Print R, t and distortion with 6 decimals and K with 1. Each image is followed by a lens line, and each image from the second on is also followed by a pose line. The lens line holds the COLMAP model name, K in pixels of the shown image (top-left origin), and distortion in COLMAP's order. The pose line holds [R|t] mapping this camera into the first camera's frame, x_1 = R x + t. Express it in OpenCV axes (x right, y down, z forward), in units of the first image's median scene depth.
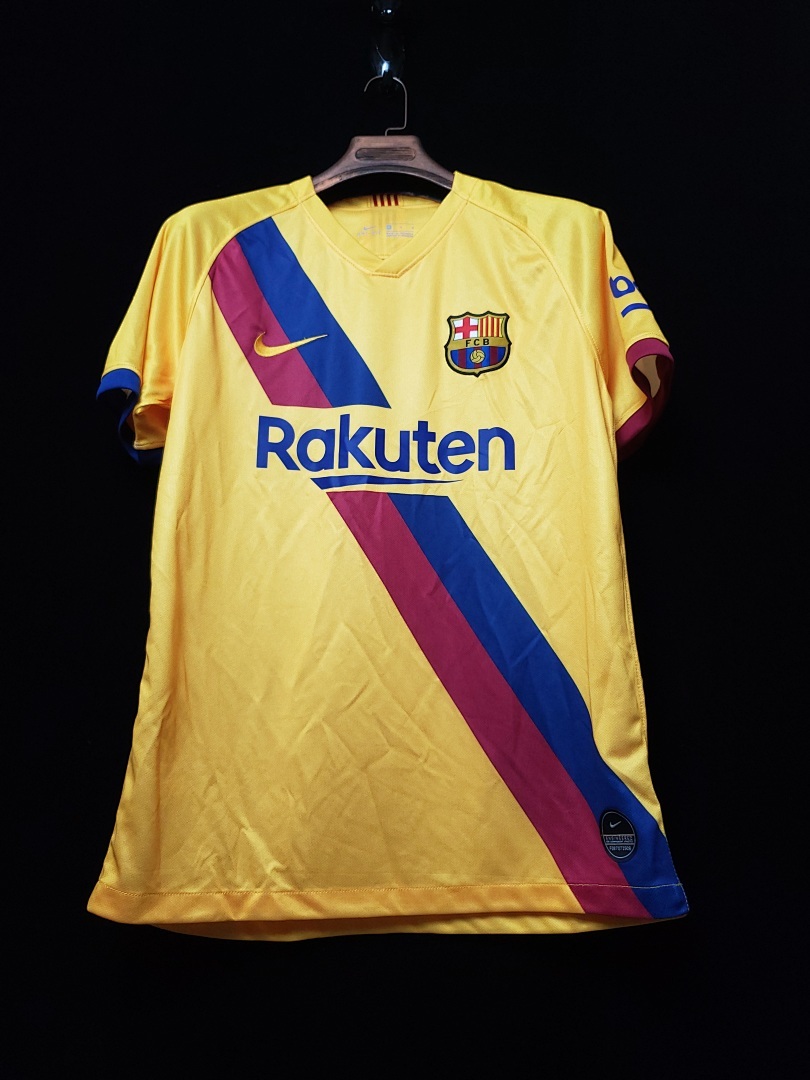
lens RADIAL K [[830.4, 0, 406.4], [0, 830.4, 540.6], [0, 0, 1]] dist [-0.016631, -0.005664]
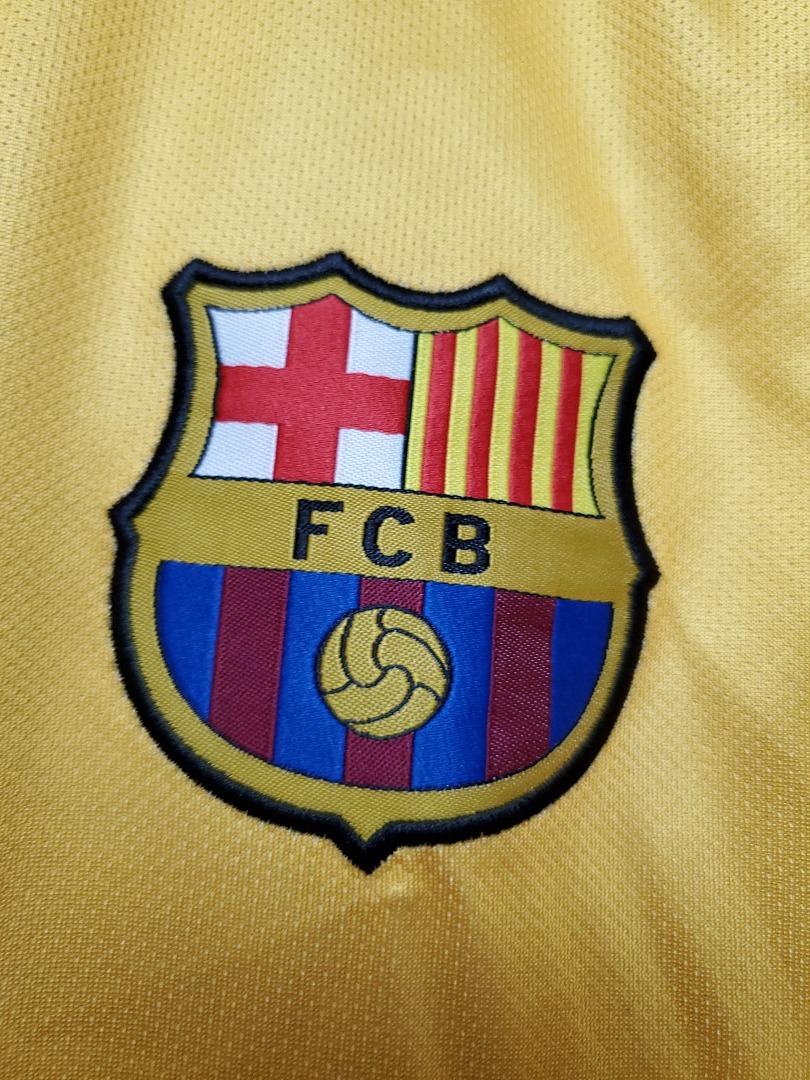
lens RADIAL K [[830.4, 0, 401.1], [0, 830.4, 538.0], [0, 0, 1]] dist [-0.016631, -0.005664]
pose [[0.965679, 0.101647, 0.239023, 0.058321], [-0.124804, 0.988636, 0.083796, -0.247968], [-0.227789, -0.110752, 0.967391, 0.882601]]
